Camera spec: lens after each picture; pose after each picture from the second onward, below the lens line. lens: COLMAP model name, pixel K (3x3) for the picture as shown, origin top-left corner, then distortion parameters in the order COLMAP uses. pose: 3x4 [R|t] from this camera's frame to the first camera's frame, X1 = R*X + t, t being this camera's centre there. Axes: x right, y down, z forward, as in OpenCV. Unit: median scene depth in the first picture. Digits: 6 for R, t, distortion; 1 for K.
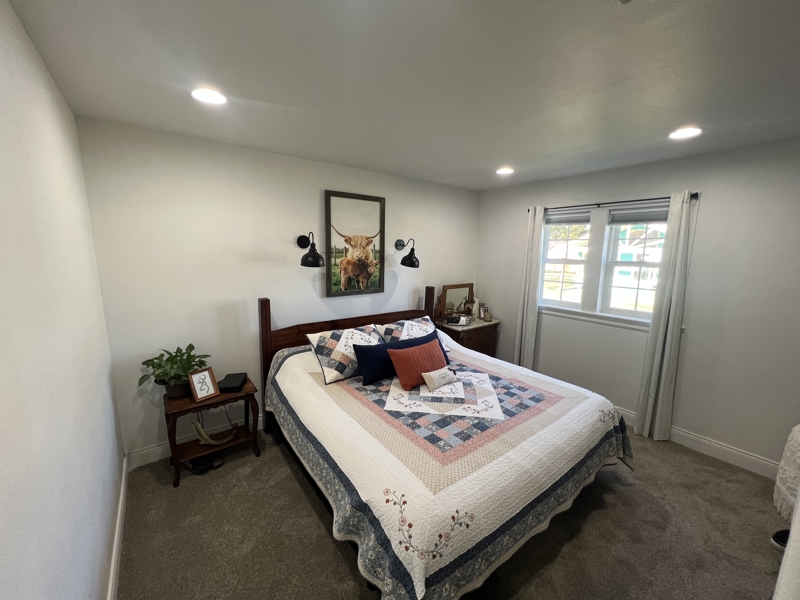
lens RADIAL K [[320.9, 0, 399.9], [0, 320.9, 297.1], [0, 0, 1]] dist [0.000030, 0.000313]
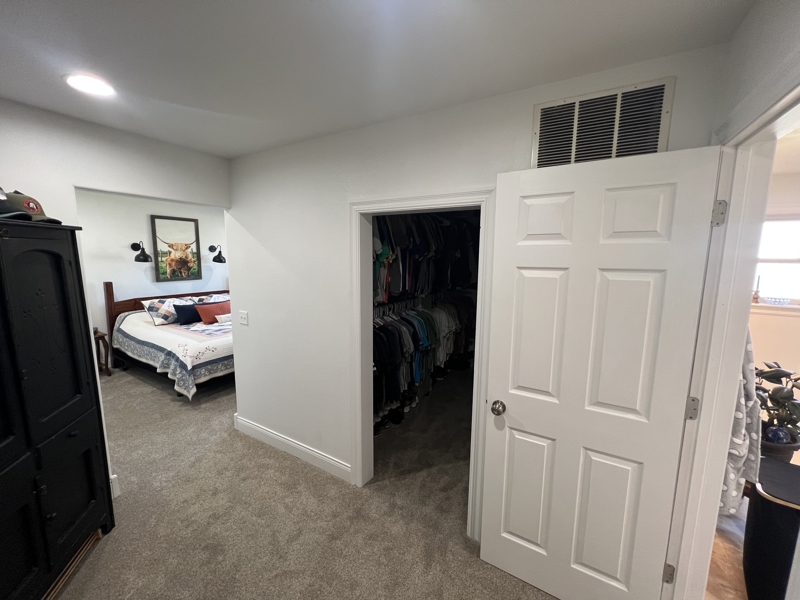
lens RADIAL K [[320.3, 0, 397.2], [0, 320.3, 299.5], [0, 0, 1]] dist [0.000513, 0.000118]
pose [[0.929895, -0.055657, 0.363590, 0.299092], [0.057555, 0.998327, 0.005621, 0.147467], [-0.363294, 0.015699, 0.931542, -0.906759]]
